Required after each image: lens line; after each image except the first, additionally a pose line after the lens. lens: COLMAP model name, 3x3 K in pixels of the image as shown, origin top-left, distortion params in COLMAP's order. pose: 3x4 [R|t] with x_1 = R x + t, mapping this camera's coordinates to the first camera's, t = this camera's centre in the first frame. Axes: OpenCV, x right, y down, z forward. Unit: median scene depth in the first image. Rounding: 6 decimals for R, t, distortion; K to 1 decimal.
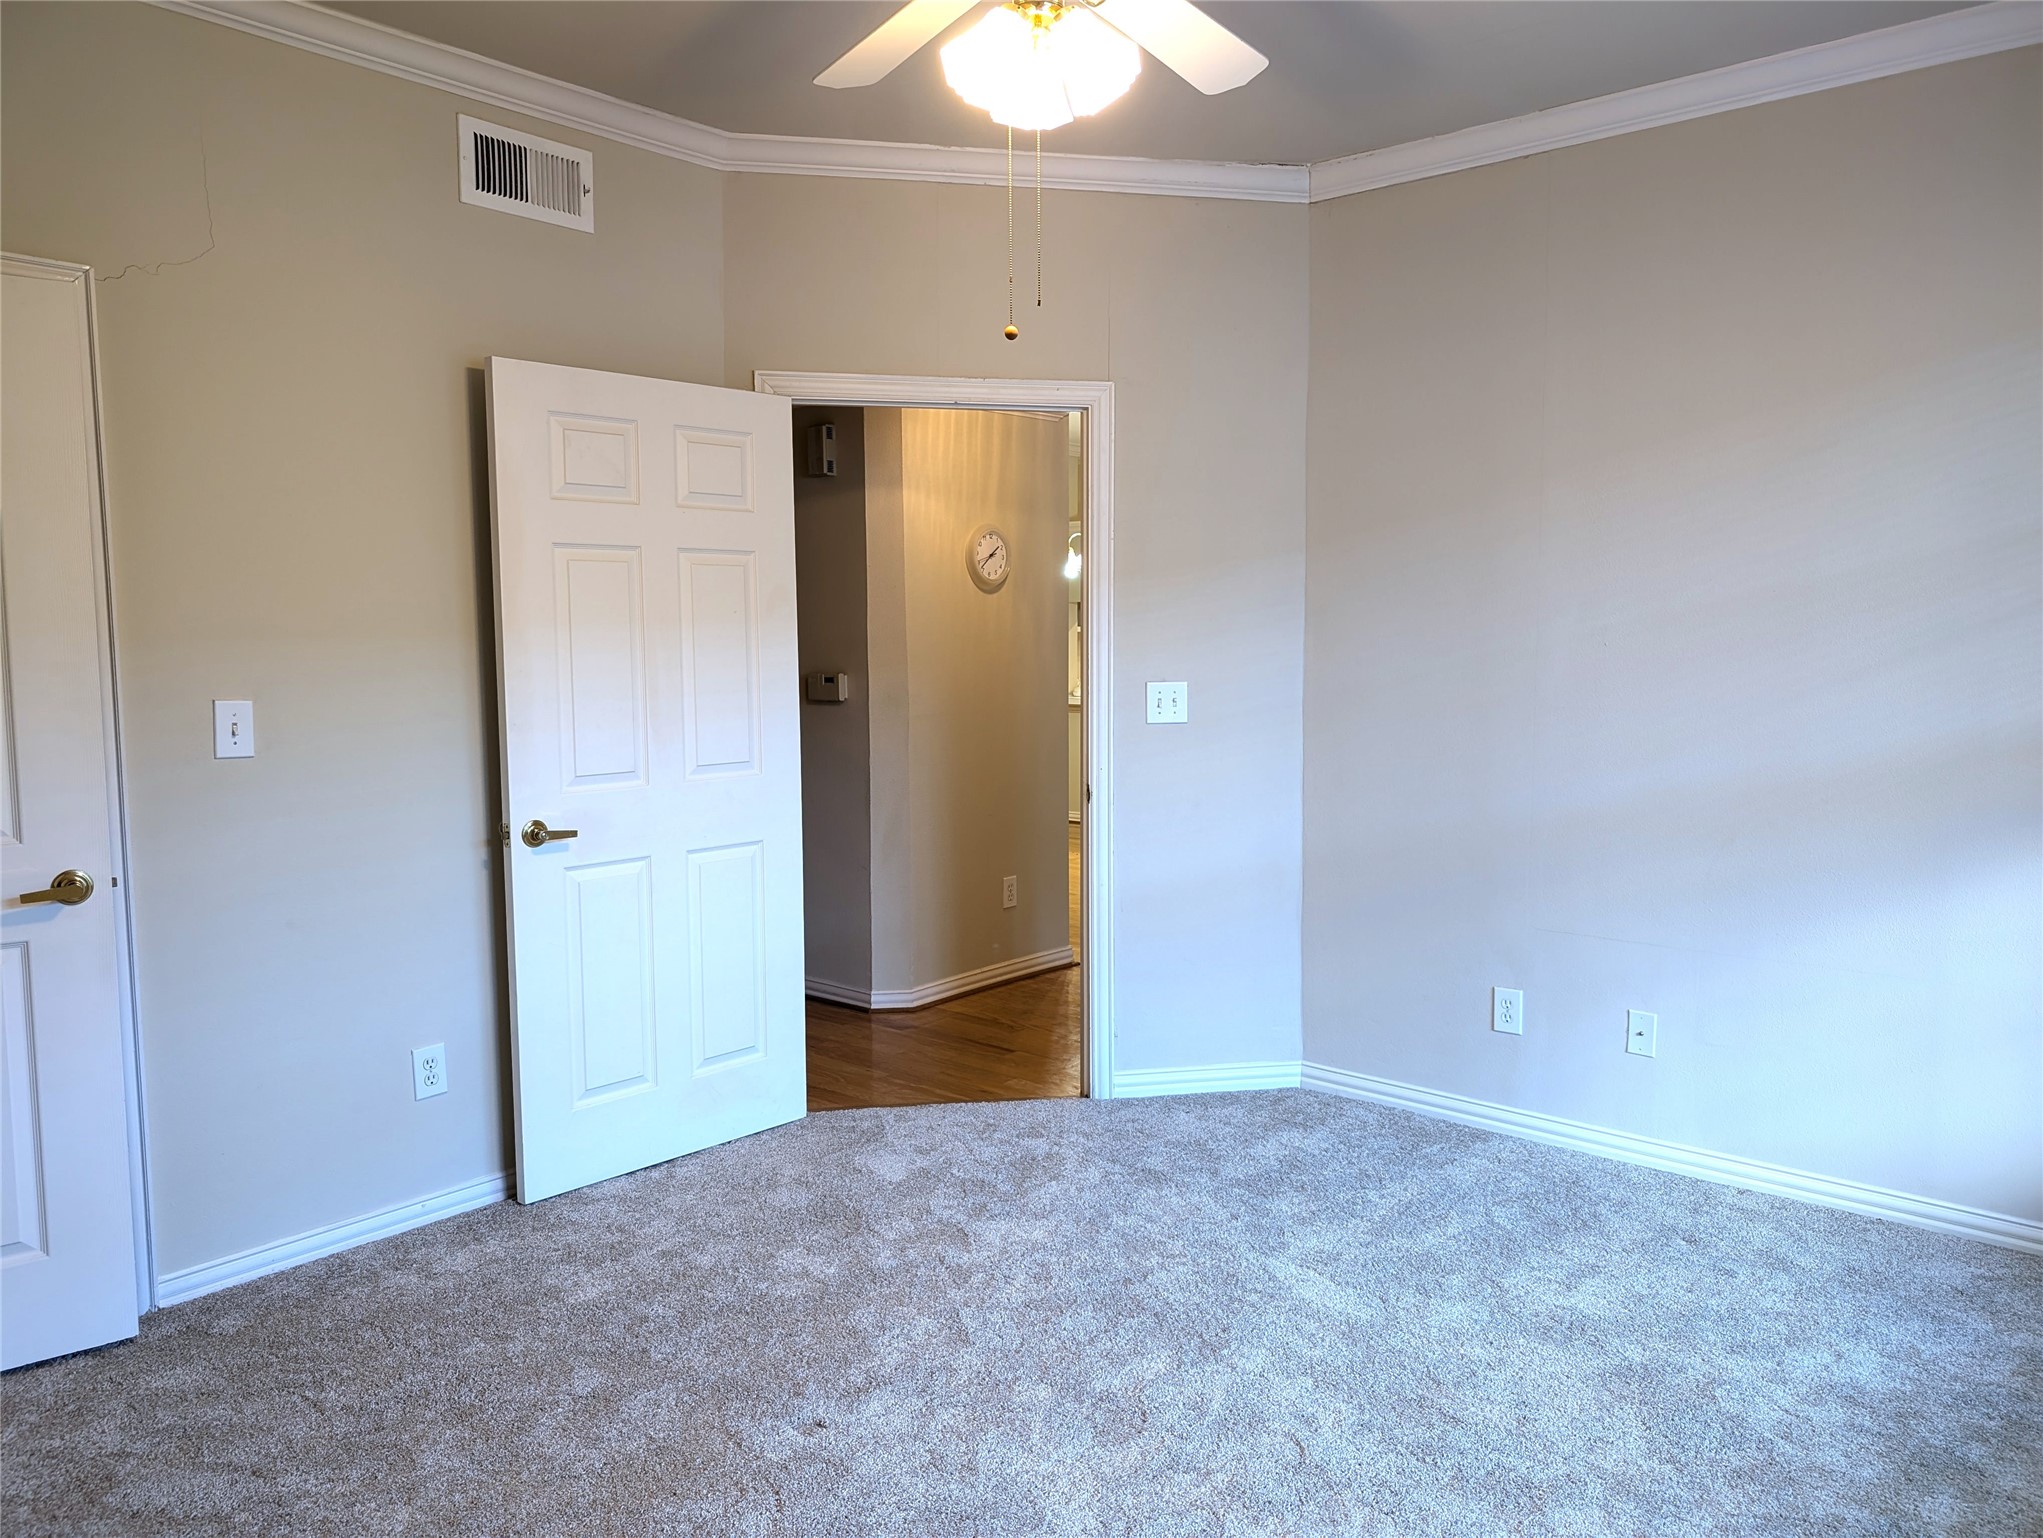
lens RADIAL K [[1457.4, 0, 1028.2], [0, 1457.4, 764.7], [0, 0, 1]] dist [0.054667, -0.086034]
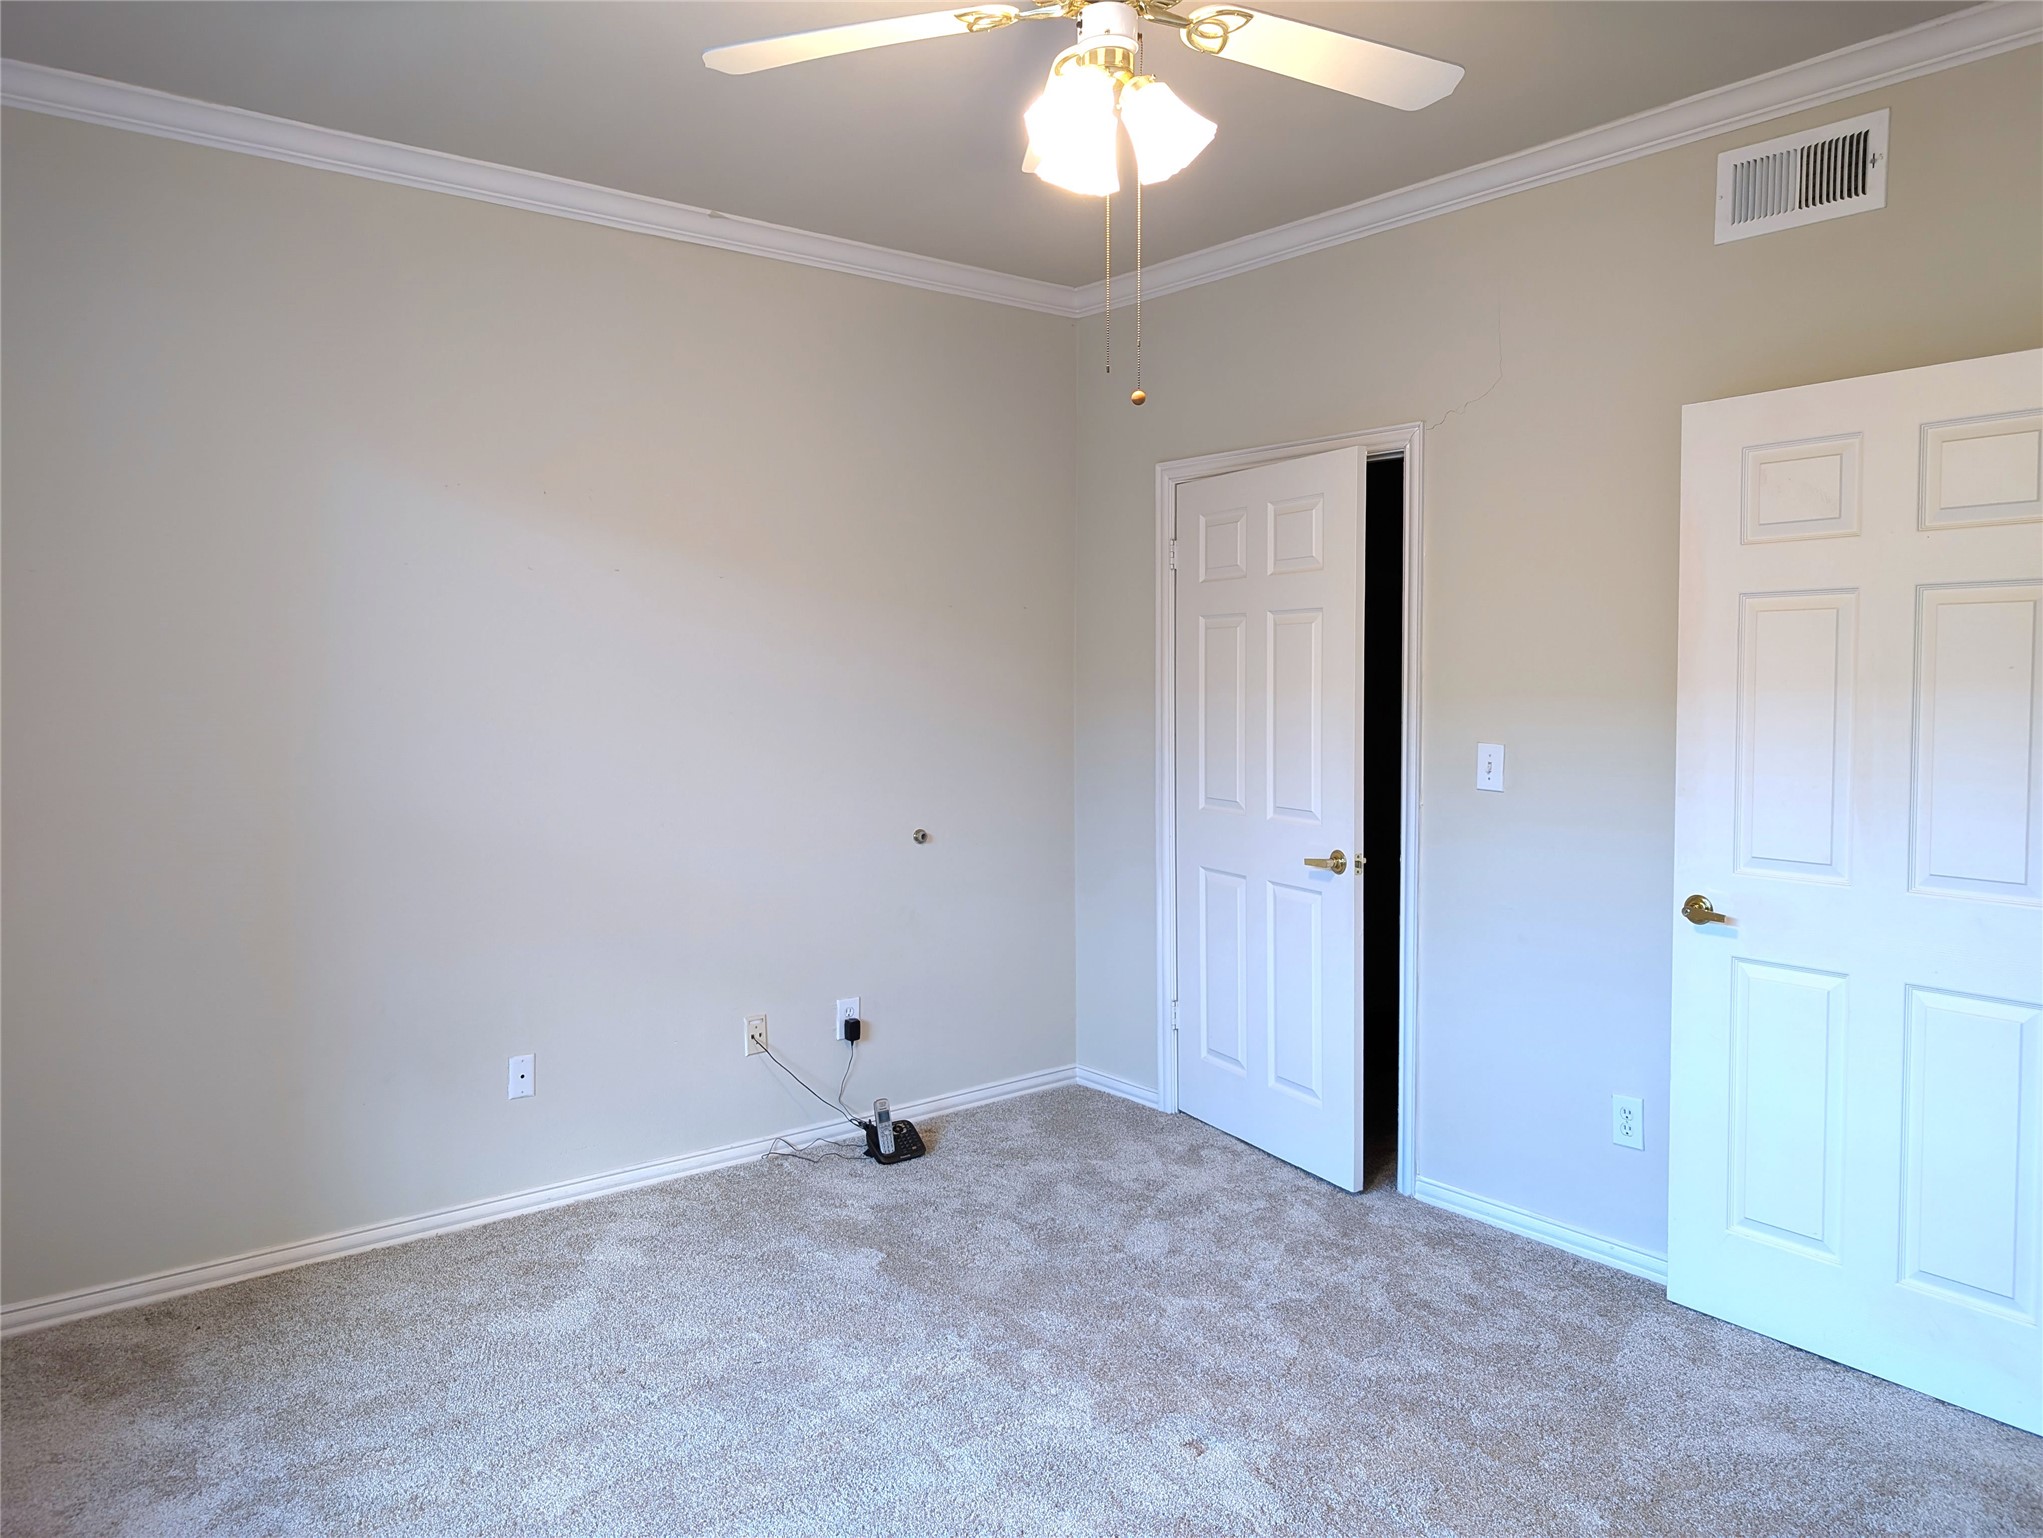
lens RADIAL K [[1457.4, 0, 1028.2], [0, 1457.4, 764.7], [0, 0, 1]] dist [0.054667, -0.086034]
pose [[-0.187133, 0.068168, -0.979967, 0.649833], [-0.088232, 0.992391, 0.085880, -0.086865], [0.978364, 0.102535, -0.179694, 0.753101]]
